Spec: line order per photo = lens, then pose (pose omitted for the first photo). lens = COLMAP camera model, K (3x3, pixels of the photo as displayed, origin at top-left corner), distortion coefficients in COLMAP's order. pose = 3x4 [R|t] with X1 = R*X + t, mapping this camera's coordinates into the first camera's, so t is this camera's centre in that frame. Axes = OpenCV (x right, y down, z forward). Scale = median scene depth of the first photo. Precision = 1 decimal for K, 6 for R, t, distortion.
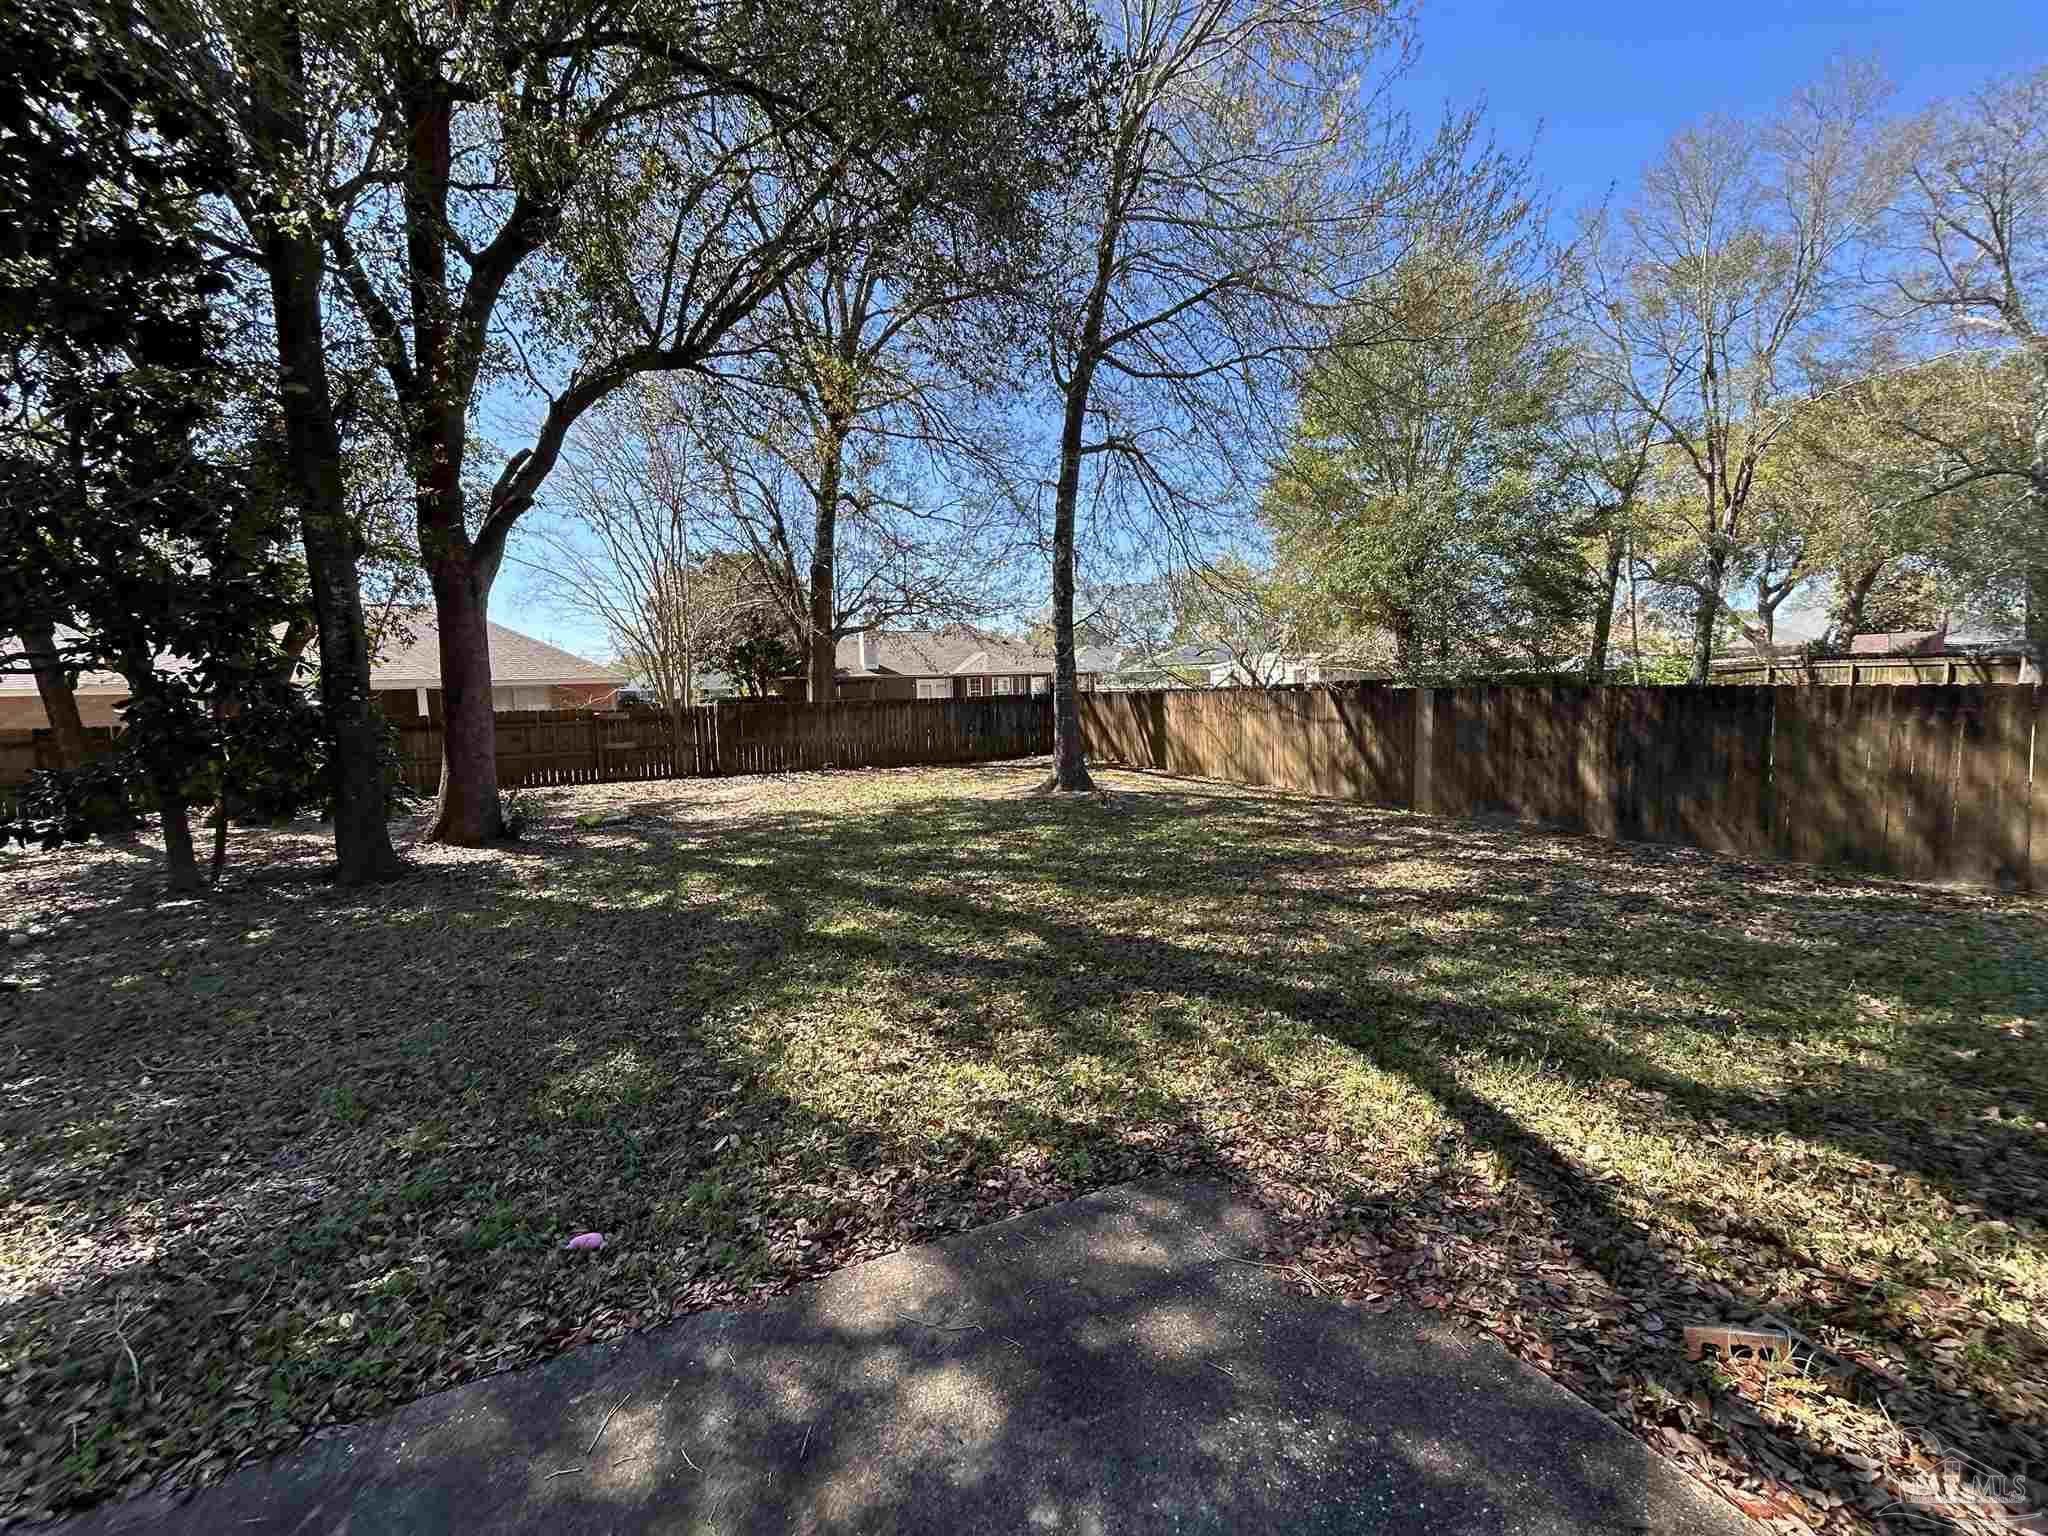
lens RADIAL K [[827.8, 0, 1019.7], [0, 827.8, 778.1], [0, 0, 1]] dist [-0.002852, 0.001633]
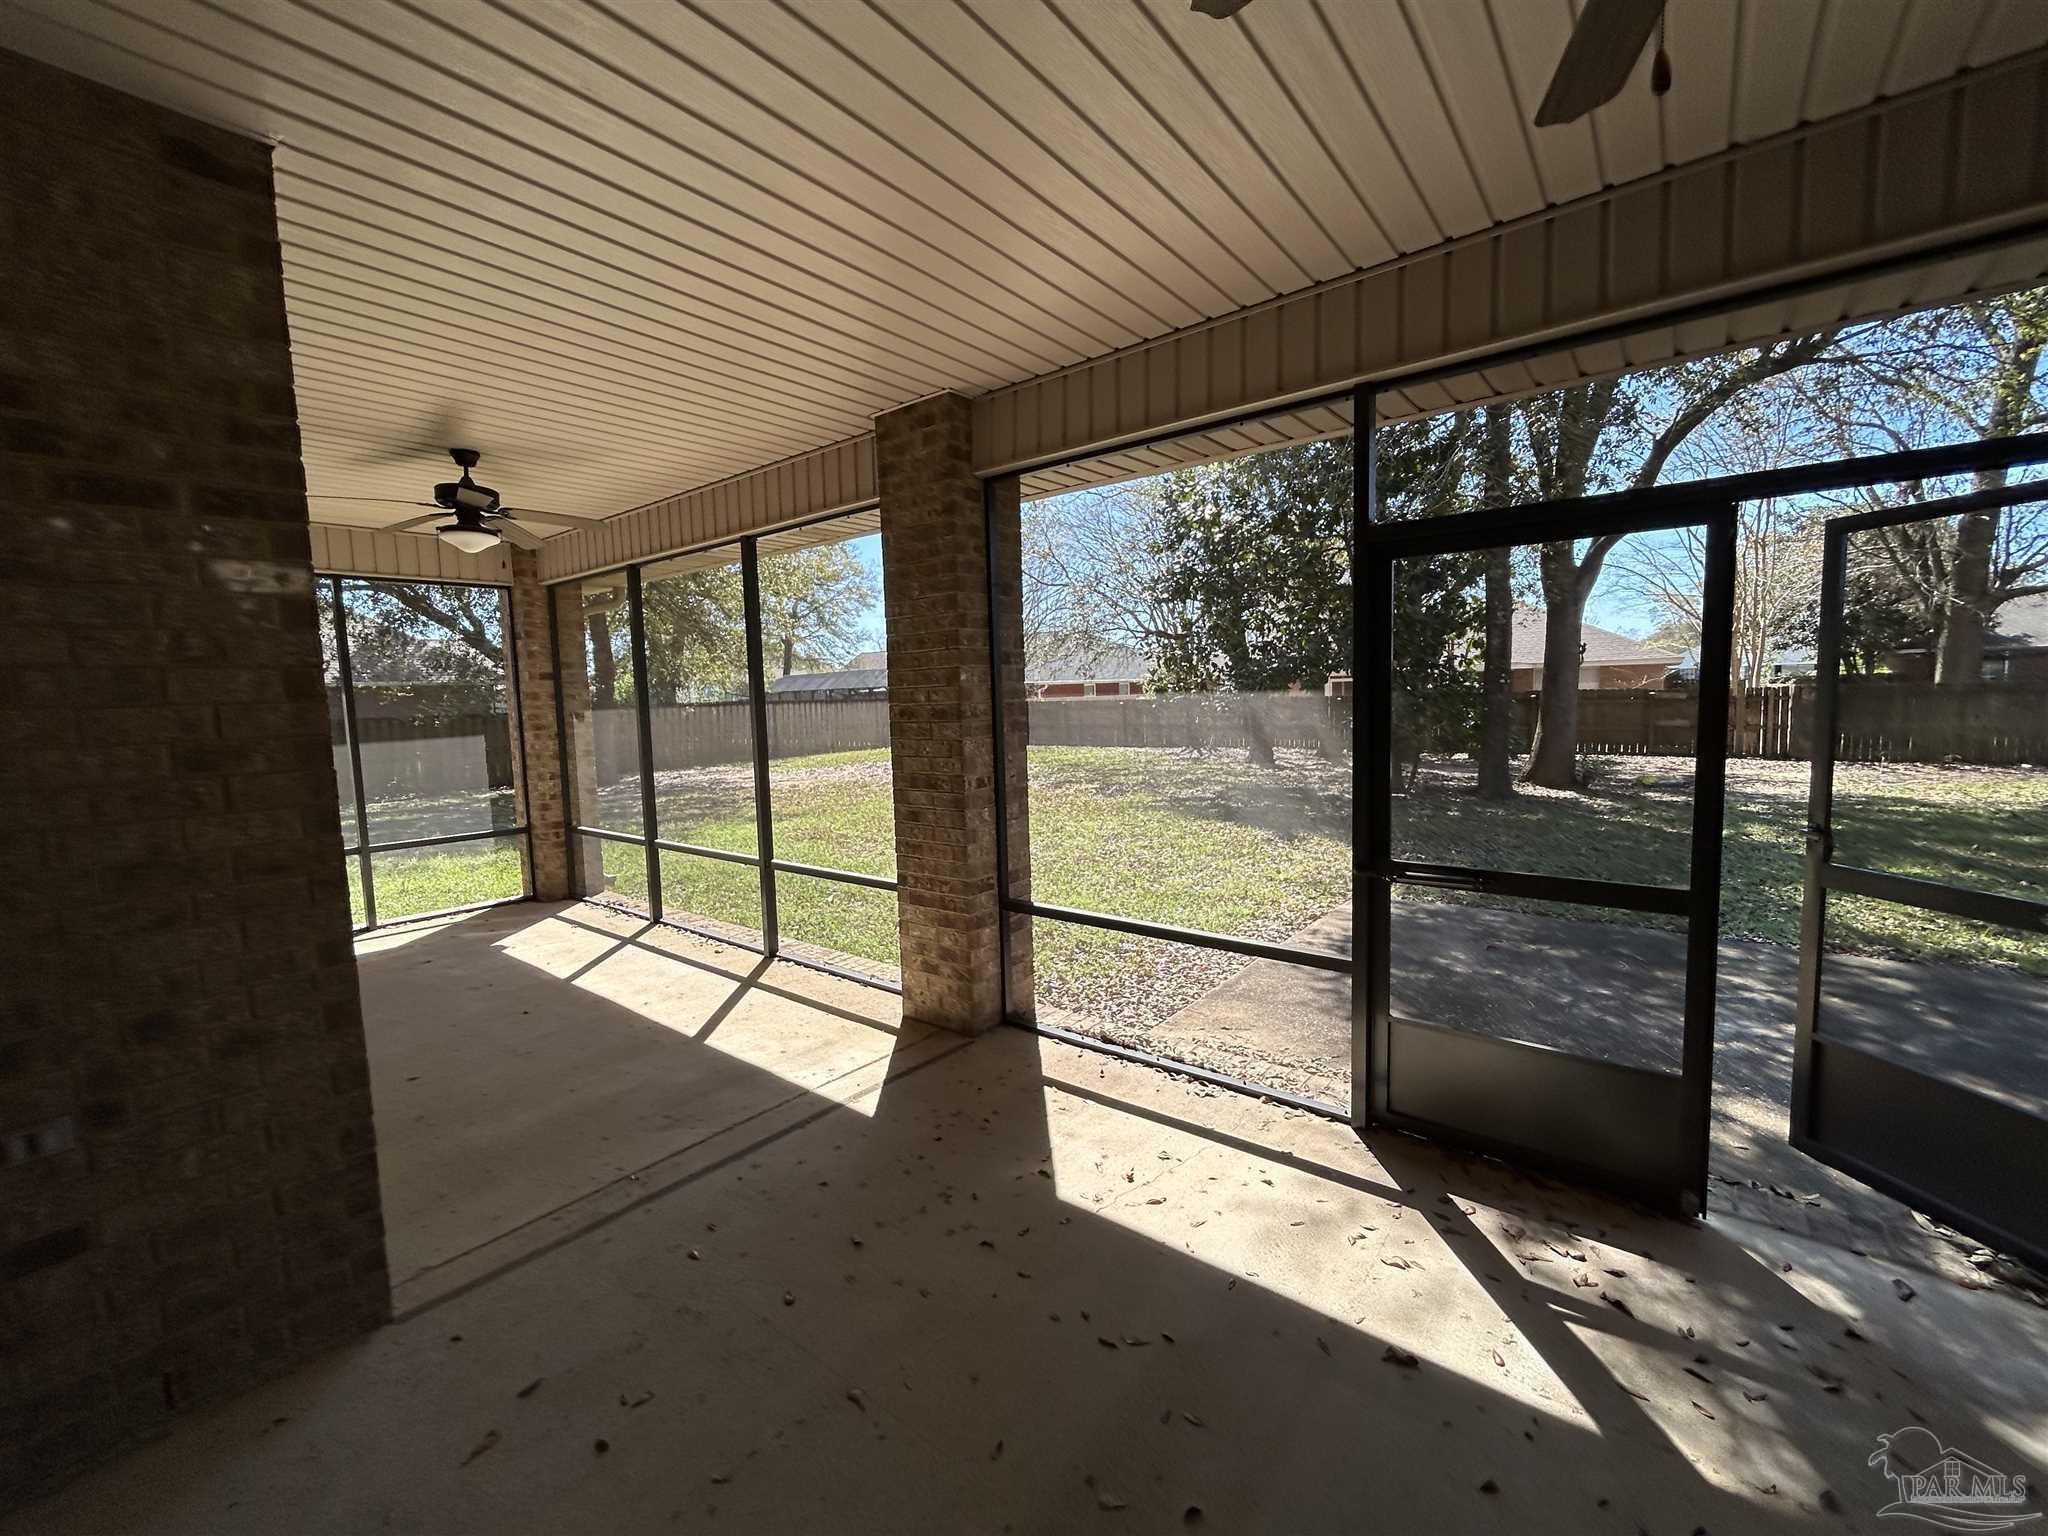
lens RADIAL K [[827.8, 0, 1026.5], [0, 827.8, 772.2], [0, 0, 1]] dist [-0.002852, 0.001633]
pose [[0.459383, 0.097327, -0.882890, 0.143218], [-0.080808, 0.994436, 0.067577, 0.033365], [0.884555, 0.040301, 0.464692, -0.405513]]
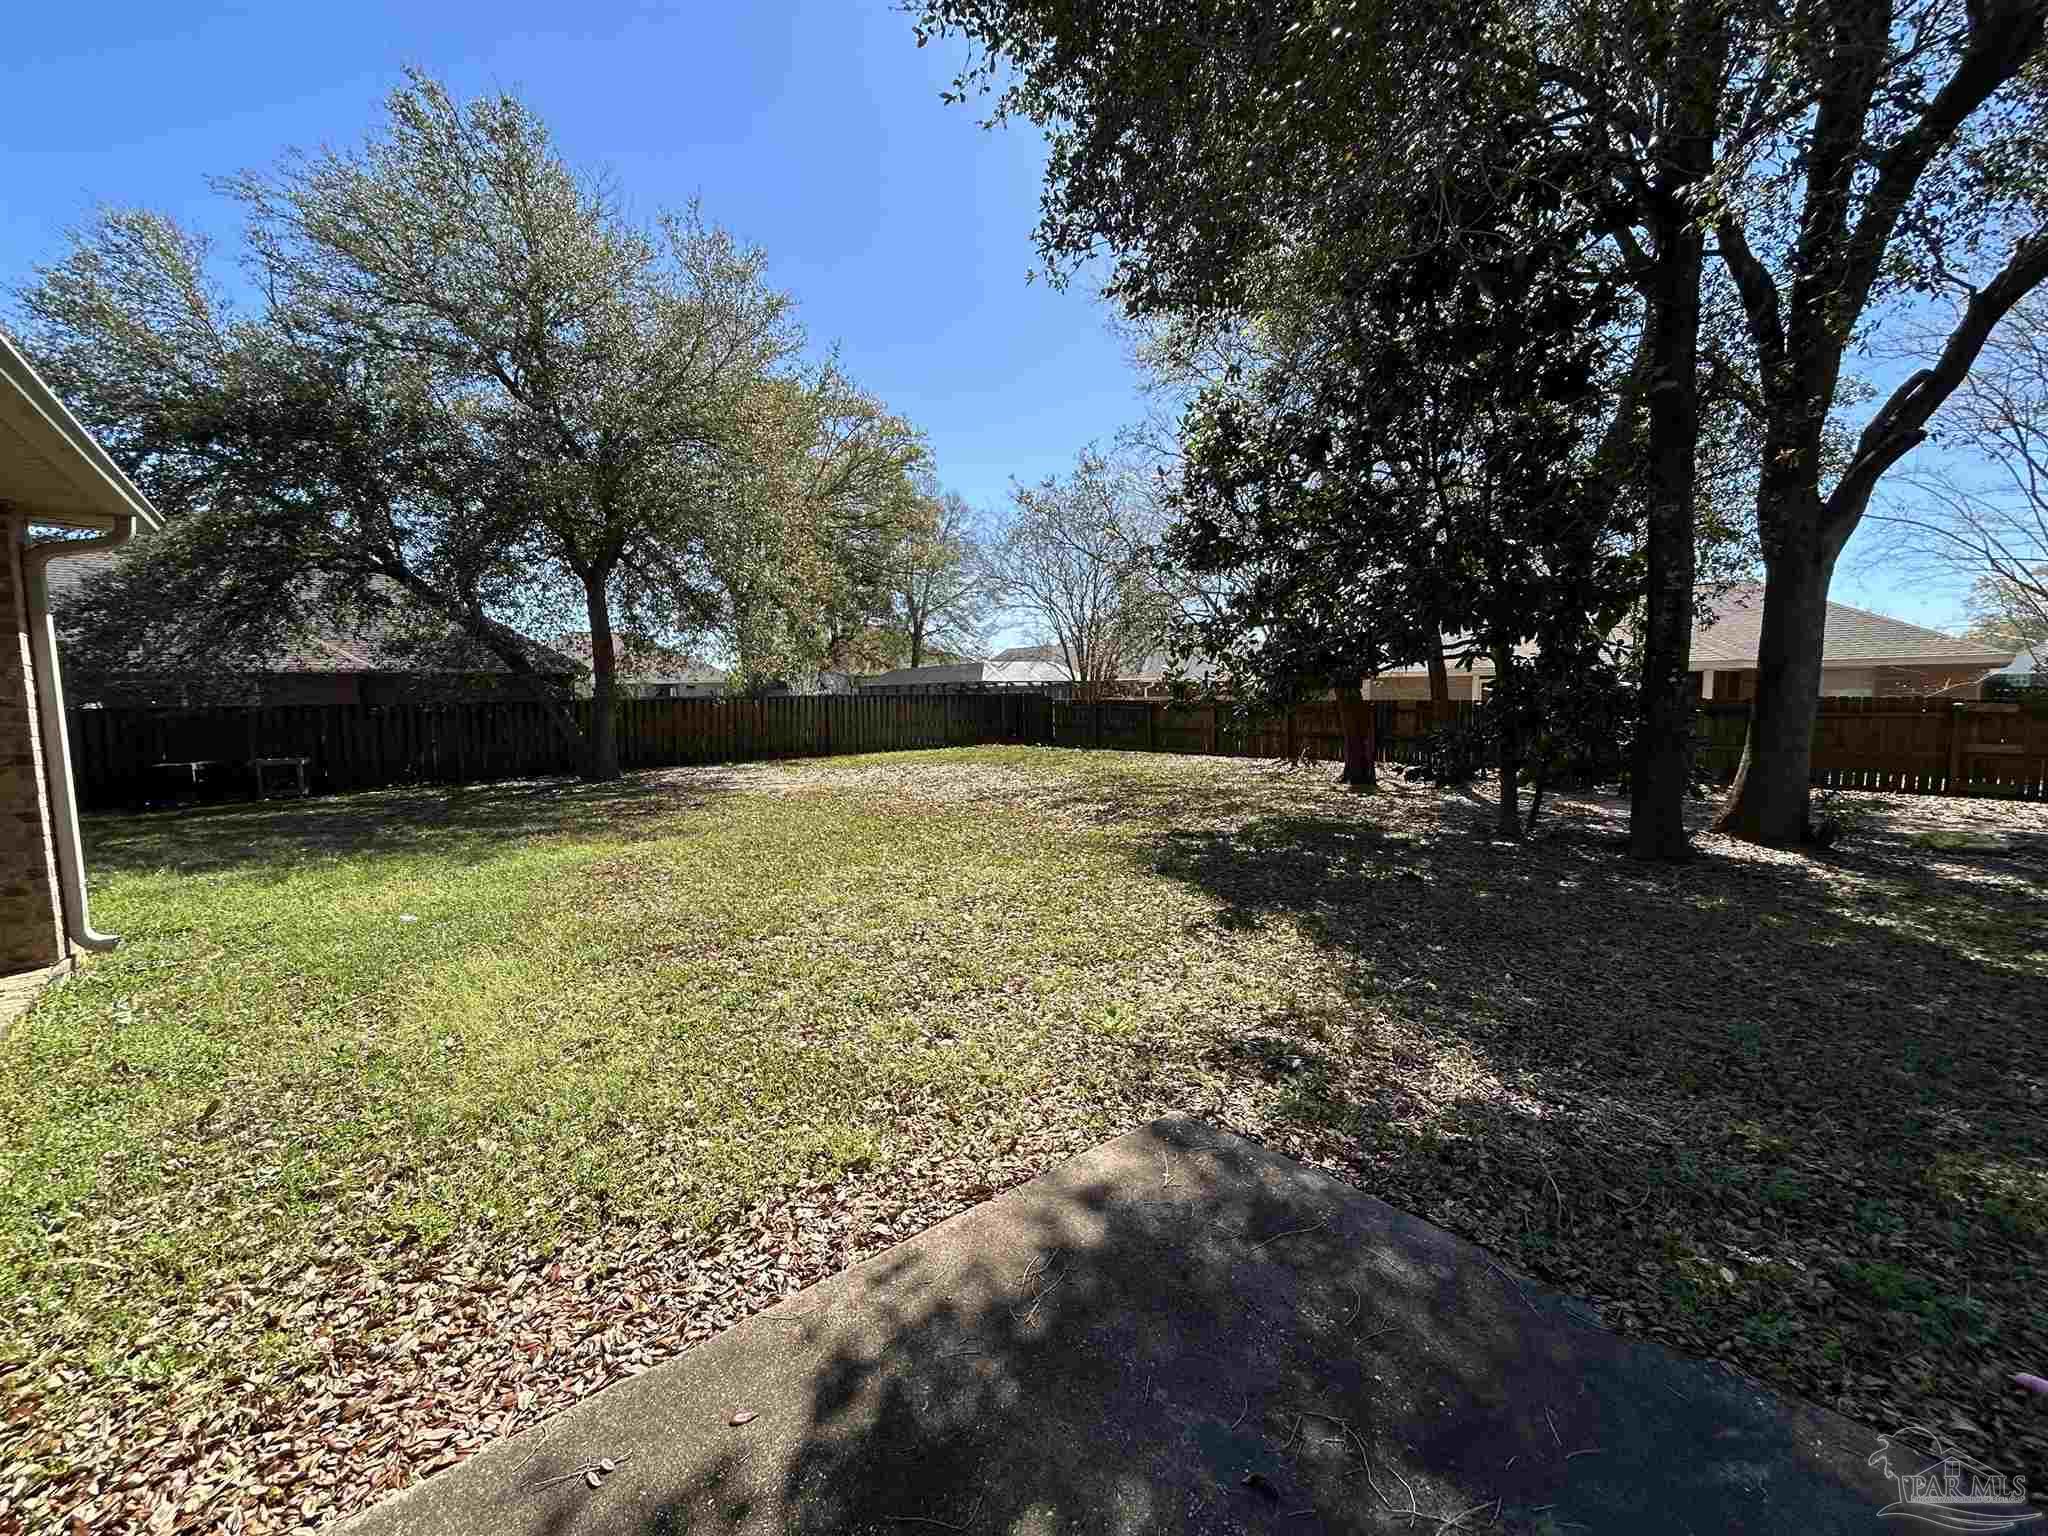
lens RADIAL K [[827.8, 0, 1014.9], [0, 827.8, 767.6], [0, 0, 1]] dist [-0.002852, 0.001633]
pose [[0.266001, 0.109916, -0.957686, -0.025625], [-0.102270, 0.991089, 0.085344, 0.005431], [0.958532, 0.075241, 0.274872, -0.039500]]
